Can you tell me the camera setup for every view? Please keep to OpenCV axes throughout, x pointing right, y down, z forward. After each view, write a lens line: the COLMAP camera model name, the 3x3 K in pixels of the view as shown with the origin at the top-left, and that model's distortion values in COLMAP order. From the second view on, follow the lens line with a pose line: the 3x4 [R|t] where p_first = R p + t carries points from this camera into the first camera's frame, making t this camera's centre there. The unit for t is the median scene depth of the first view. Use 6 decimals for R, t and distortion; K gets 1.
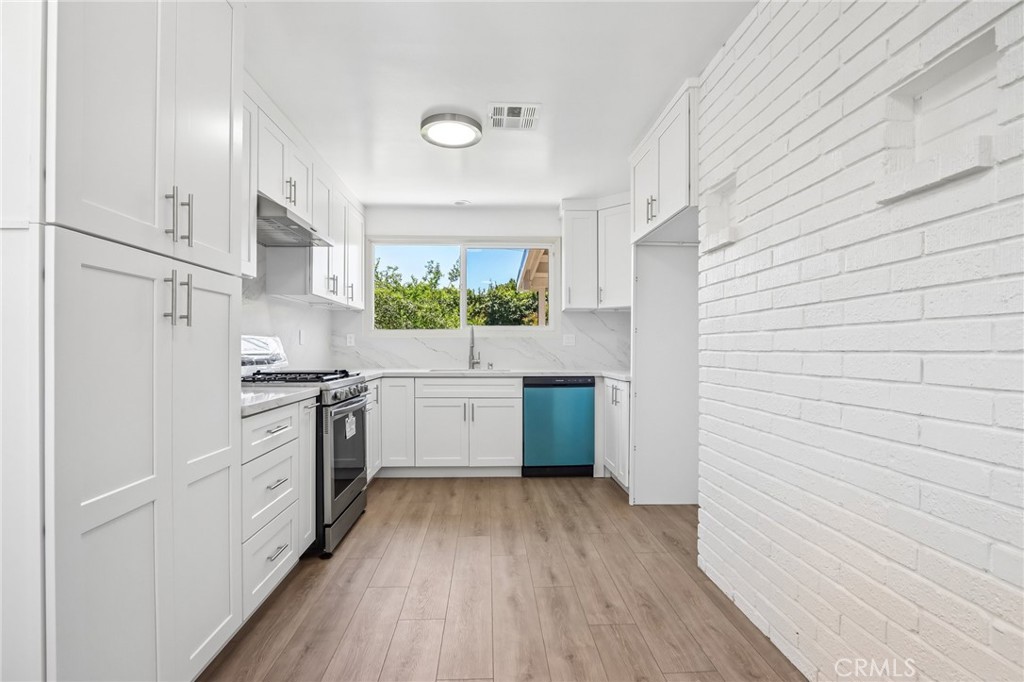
lens RADIAL K [[476.3, 0, 507.4], [0, 476.3, 345.4], [0, 0, 1]] dist [-0.021133, 0.004127]
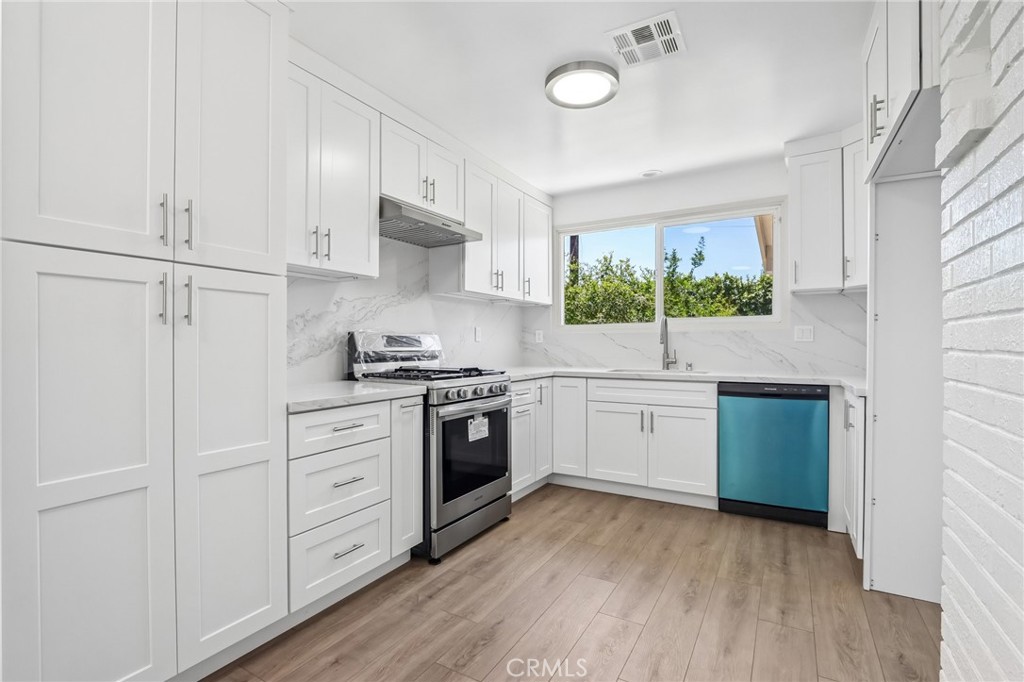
lens RADIAL K [[476.3, 0, 511.4], [0, 476.3, 341.2], [0, 0, 1]] dist [-0.021133, 0.004127]
pose [[0.840618, -0.003873, -0.541614, 0.212188], [0.003551, 0.999992, -0.001639, -0.000143], [0.541616, -0.000546, 0.840626, 0.214366]]
